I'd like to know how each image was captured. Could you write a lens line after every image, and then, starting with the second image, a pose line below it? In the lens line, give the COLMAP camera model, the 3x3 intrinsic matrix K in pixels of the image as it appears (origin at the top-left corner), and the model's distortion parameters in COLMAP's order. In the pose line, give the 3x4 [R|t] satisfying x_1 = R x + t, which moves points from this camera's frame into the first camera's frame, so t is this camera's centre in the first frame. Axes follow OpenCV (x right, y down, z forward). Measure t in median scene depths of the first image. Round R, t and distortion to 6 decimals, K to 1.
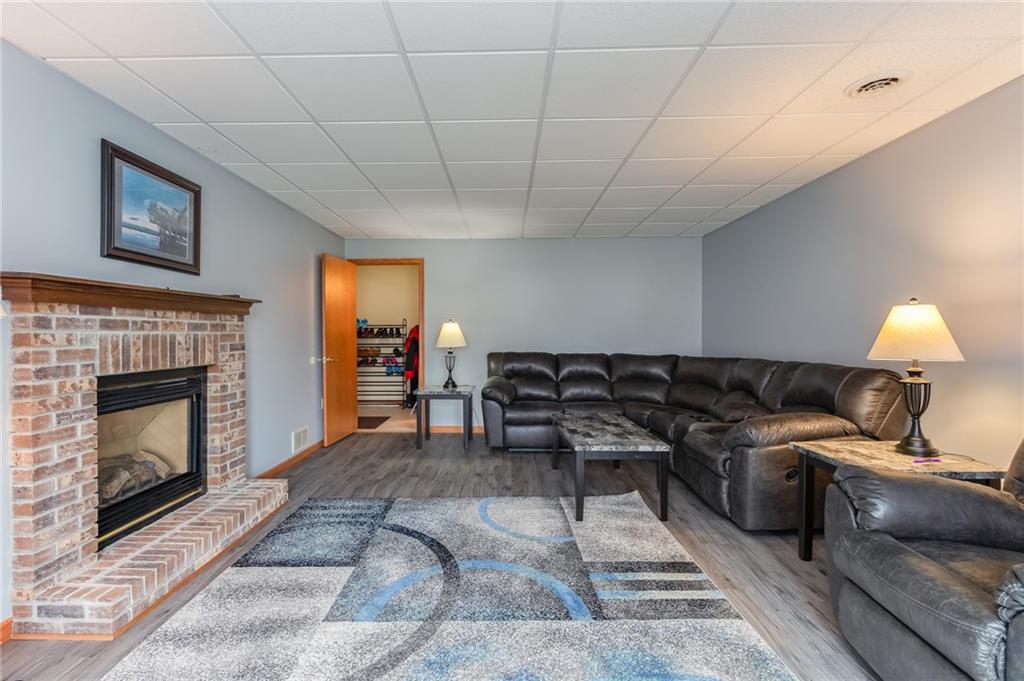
lens RADIAL K [[472.7, 0, 492.9], [0, 472.7, 337.6], [0, 0, 1]] dist [0.001172, -0.001606]
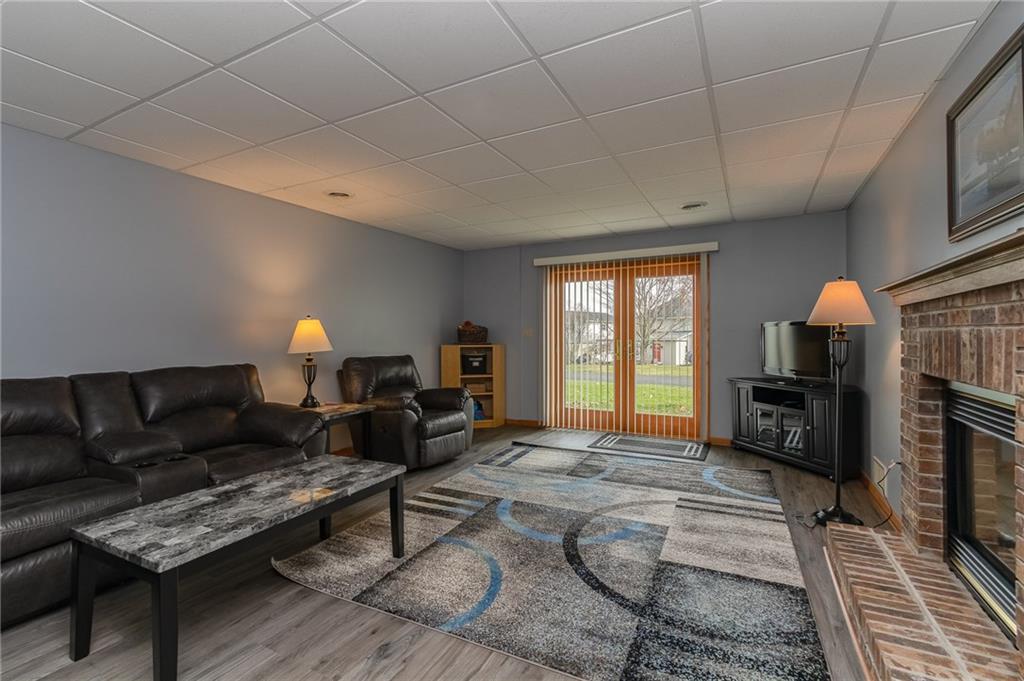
lens RADIAL K [[472.7, 0, 492.9], [0, 472.7, 337.6], [0, 0, 1]] dist [0.001172, -0.001606]
pose [[-0.890614, 0.005667, 0.454724, -0.428111], [0.009428, 0.999938, 0.006004, -0.007648], [-0.454661, 0.009635, -0.890612, 2.028284]]
